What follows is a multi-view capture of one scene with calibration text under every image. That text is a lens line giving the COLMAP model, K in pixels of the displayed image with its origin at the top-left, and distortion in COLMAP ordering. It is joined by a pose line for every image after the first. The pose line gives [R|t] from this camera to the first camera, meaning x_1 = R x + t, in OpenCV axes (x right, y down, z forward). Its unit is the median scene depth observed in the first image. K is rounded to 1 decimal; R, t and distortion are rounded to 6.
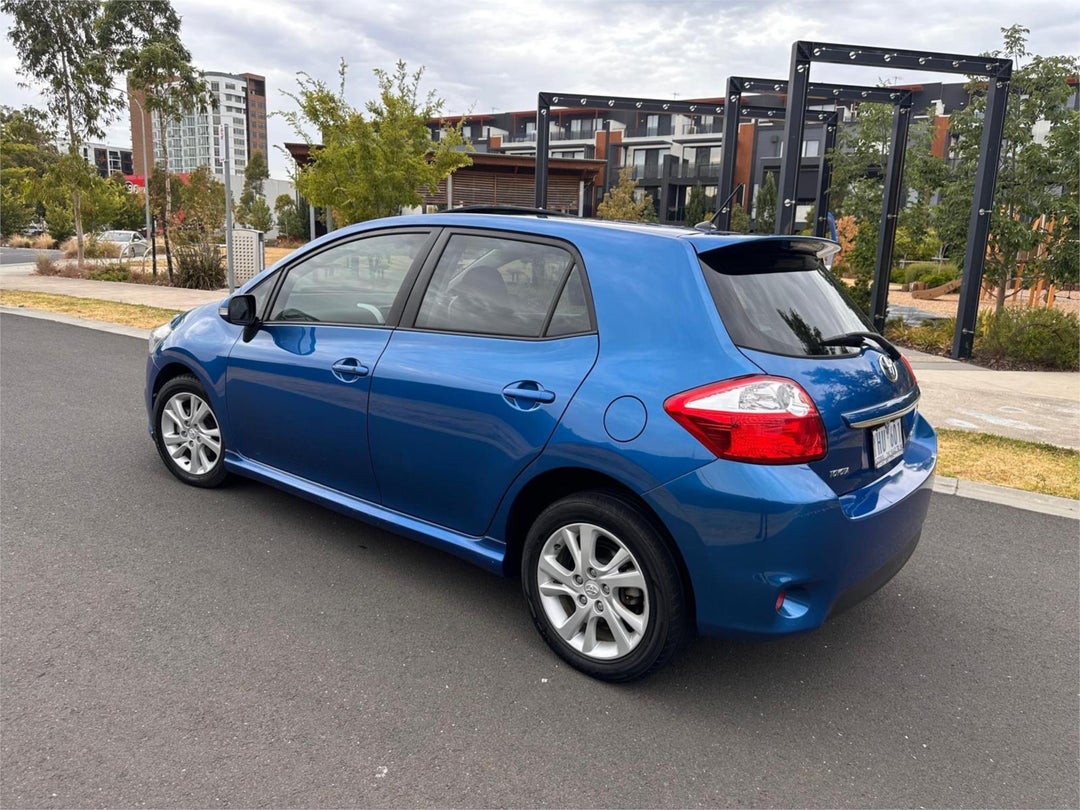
lens RADIAL K [[772.8, 0, 536.2], [0, 772.8, 397.1], [0, 0, 1]] dist [0.066438, -0.092985]
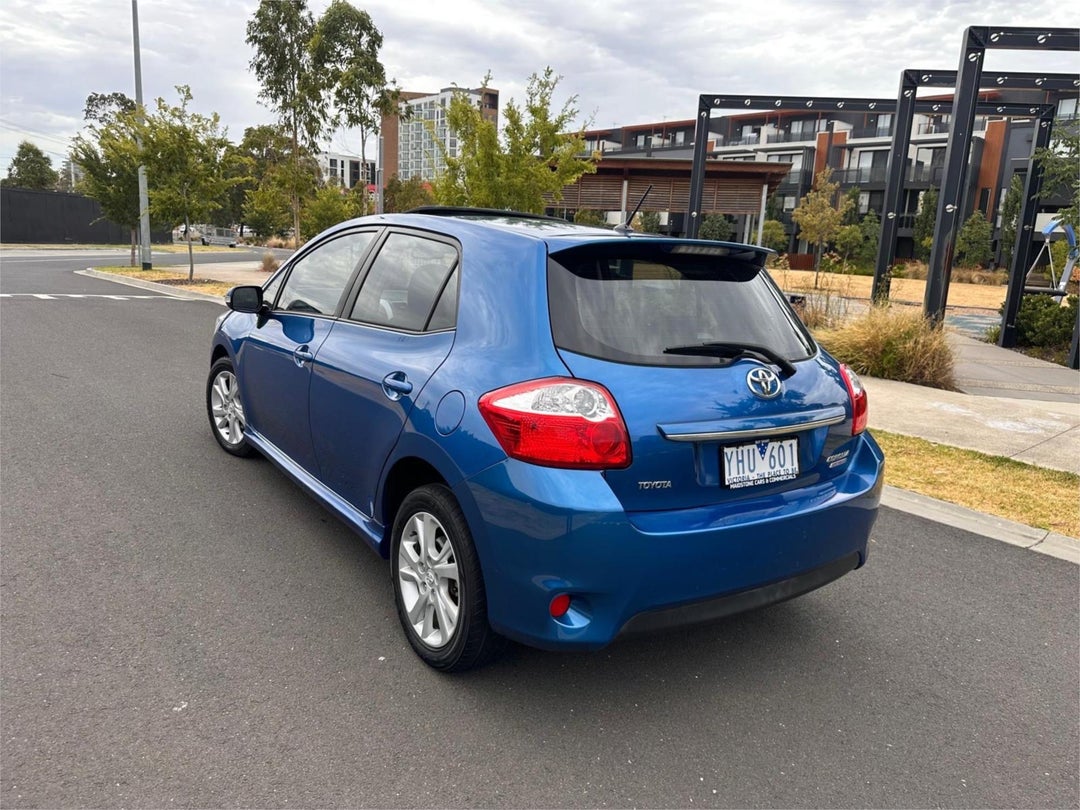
lens RADIAL K [[783.5, 0, 524.7], [0, 783.5, 397.1], [0, 0, 1]] dist [0.012539, -0.010300]
pose [[0.957145, 0.069495, -0.281147, 0.066229], [-0.072272, 0.997385, 0.000491, 0.000004], [0.280445, 0.019849, 0.959665, 0.005266]]
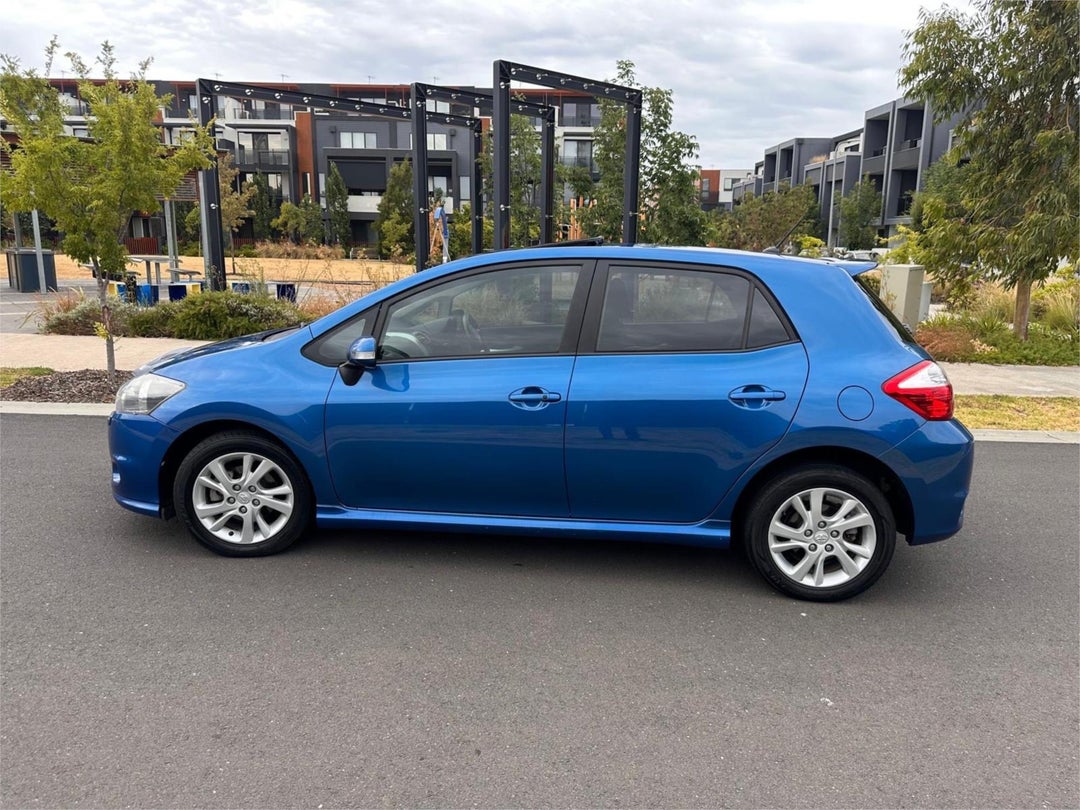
lens RADIAL K [[783.5, 0, 524.7], [0, 783.5, 397.1], [0, 0, 1]] dist [0.012539, -0.010300]
pose [[0.837742, -0.131797, 0.529922, -0.155623], [0.122851, 0.991048, 0.052272, -0.017859], [-0.532067, 0.021311, 0.846434, 0.021892]]
